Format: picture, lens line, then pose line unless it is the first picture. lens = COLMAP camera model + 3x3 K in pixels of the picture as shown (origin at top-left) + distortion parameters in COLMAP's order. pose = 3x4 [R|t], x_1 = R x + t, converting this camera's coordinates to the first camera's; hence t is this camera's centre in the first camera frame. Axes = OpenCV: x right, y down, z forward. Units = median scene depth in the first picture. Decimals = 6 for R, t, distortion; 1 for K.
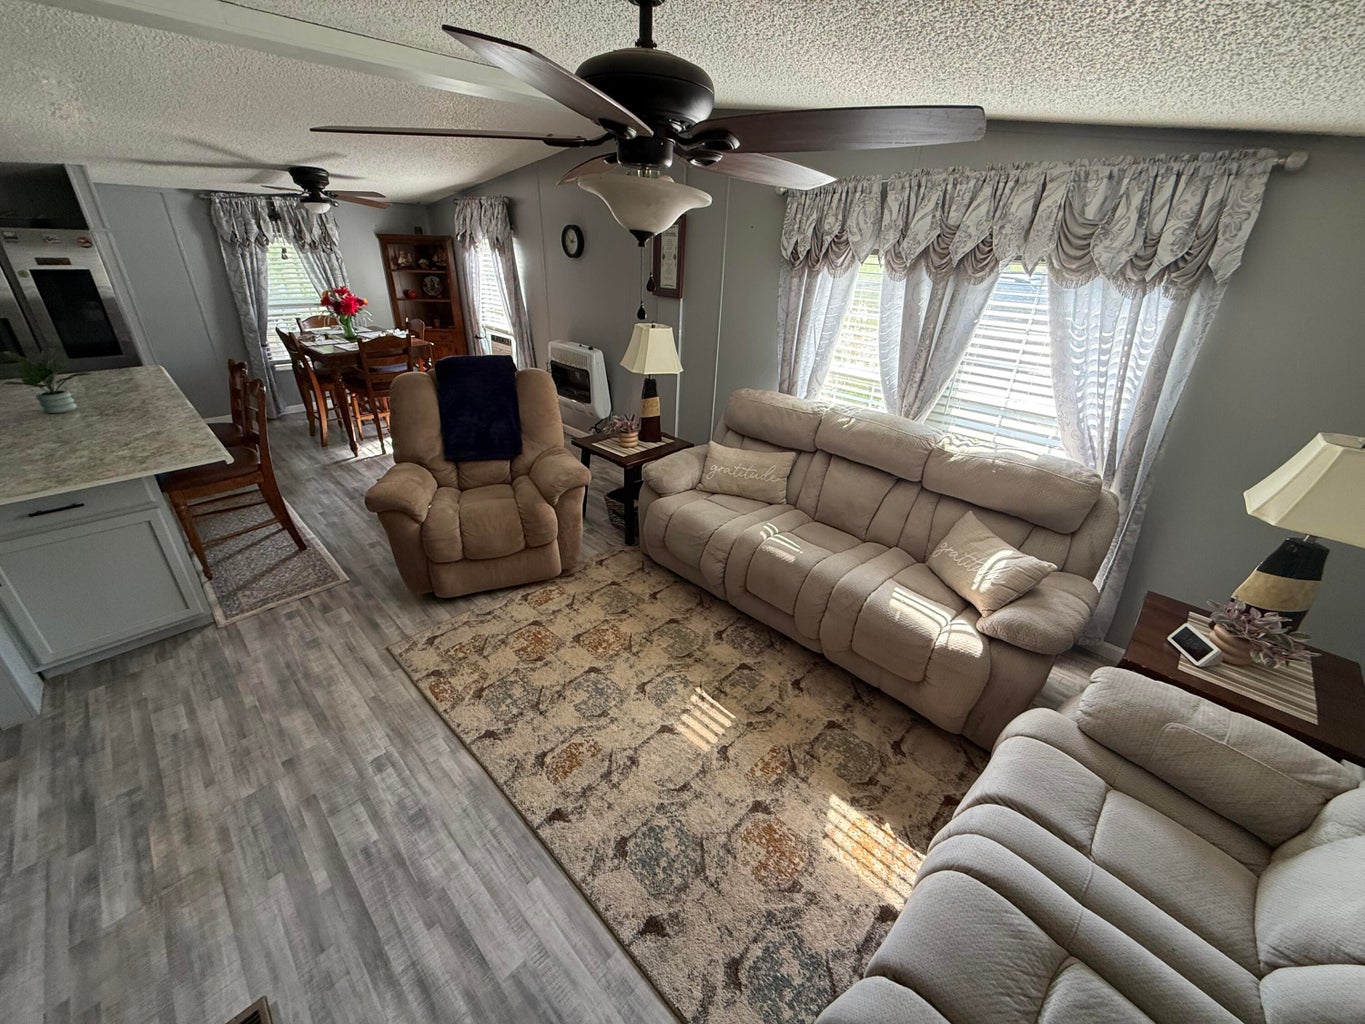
lens RADIAL K [[544.5, 0, 679.6], [0, 544.5, 510.8], [0, 0, 1]] dist [0.001587, 0.000232]
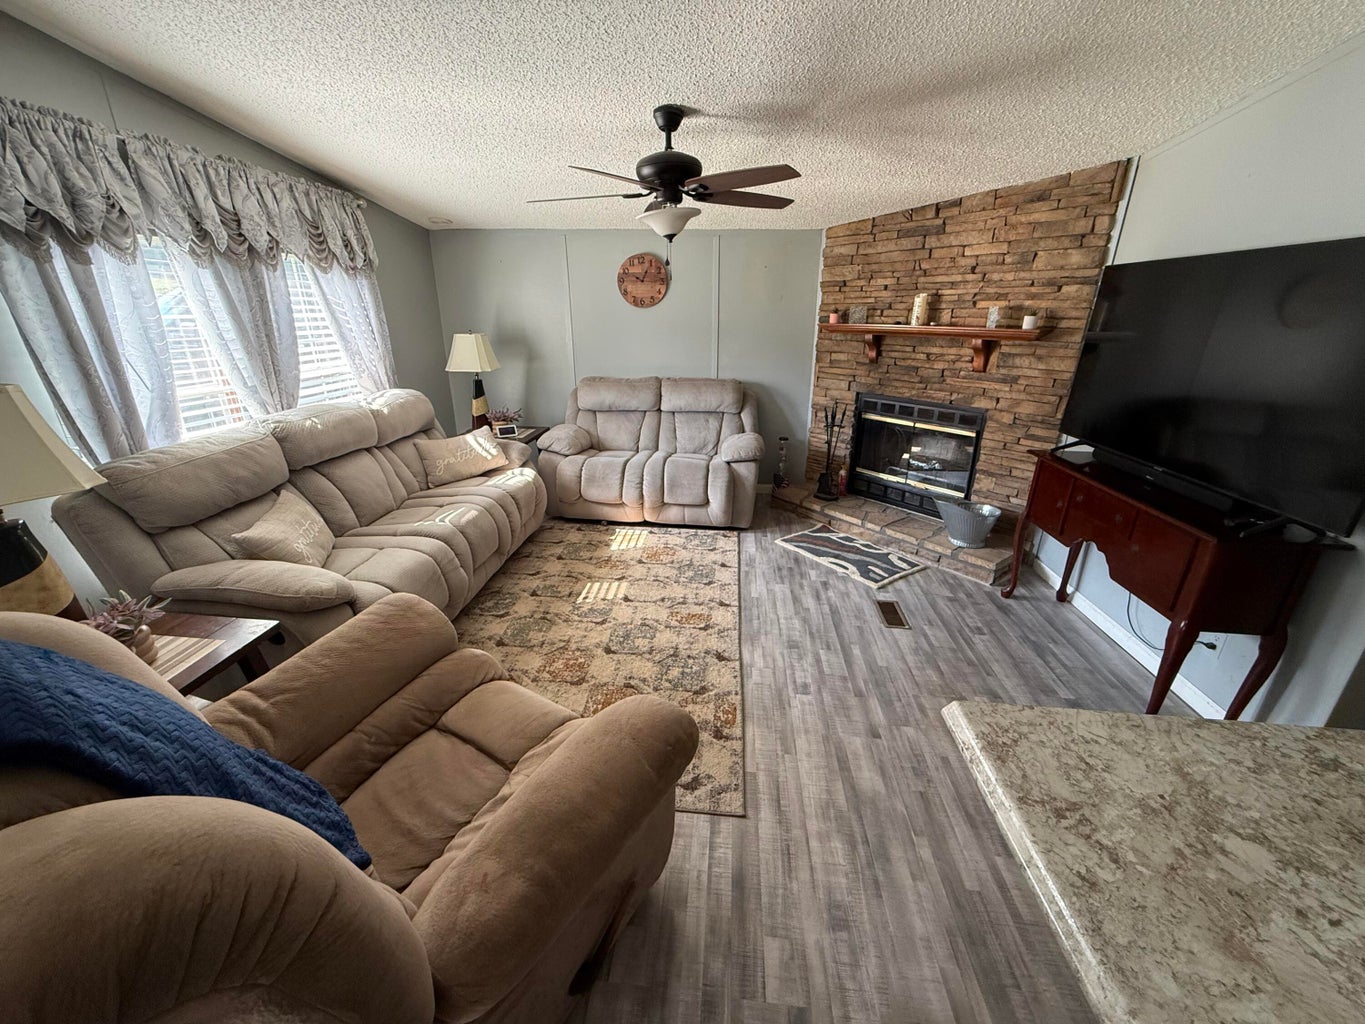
lens RADIAL K [[544.5, 0, 679.6], [0, 544.5, 510.8], [0, 0, 1]] dist [0.001587, 0.000232]
pose [[-0.629414, -0.304971, 0.714724, -1.005354], [0.320115, 0.736338, 0.596099, -0.520793], [-0.708071, 0.603987, -0.365836, 1.276218]]
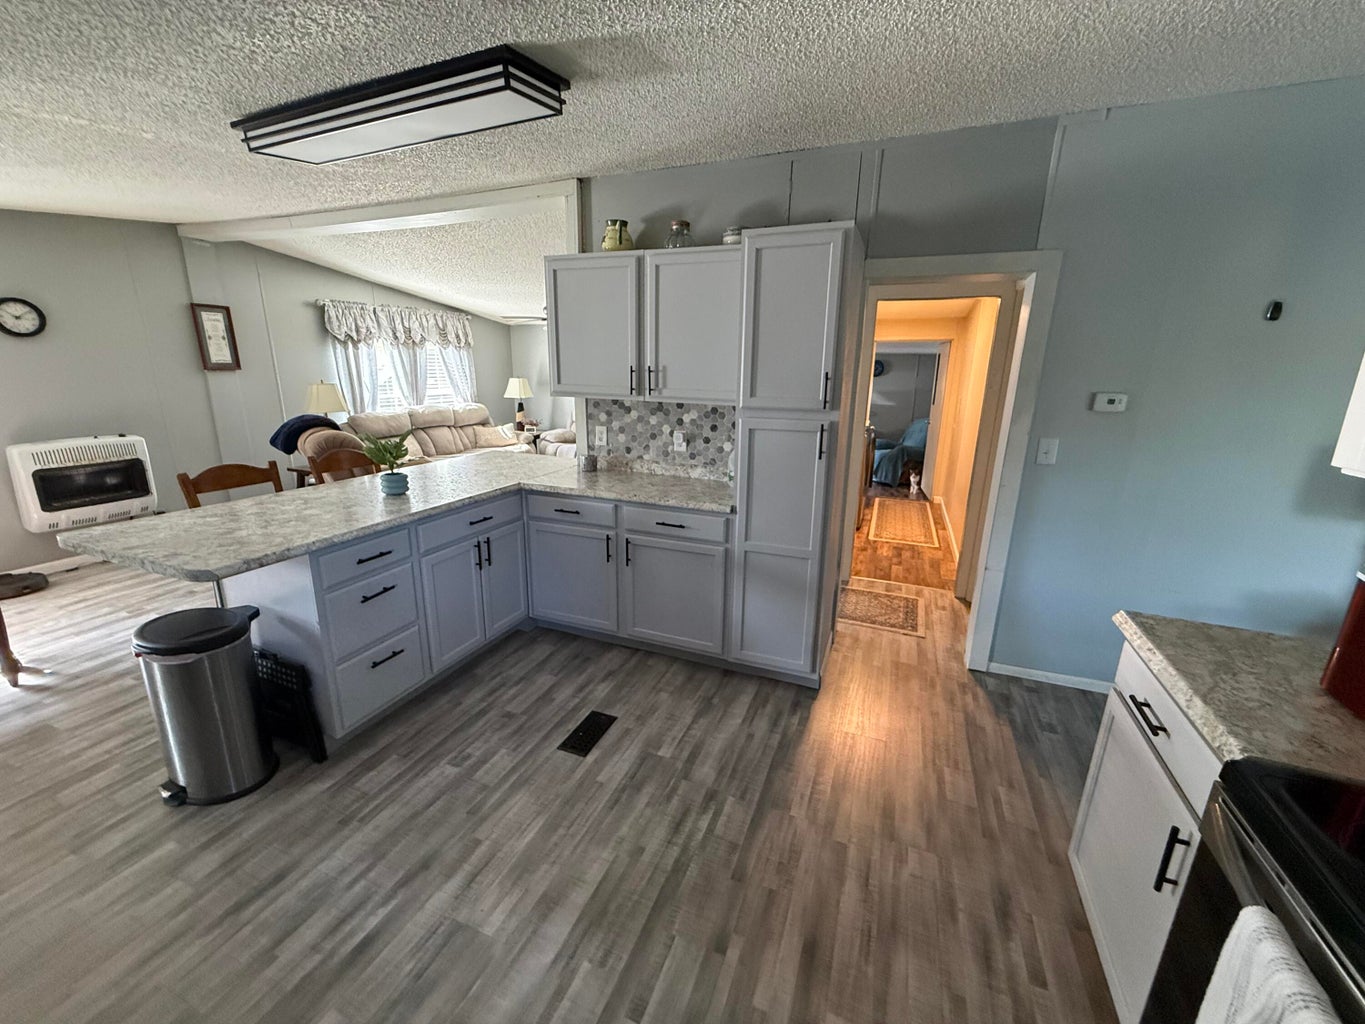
lens RADIAL K [[544.5, 0, 679.6], [0, 544.5, 510.8], [0, 0, 1]] dist [0.001587, 0.000232]
pose [[-0.382999, -0.272968, 0.882497, -2.764914], [0.387301, 0.819867, 0.421682, -0.466392], [-0.838636, 0.503295, -0.208288, 1.029644]]
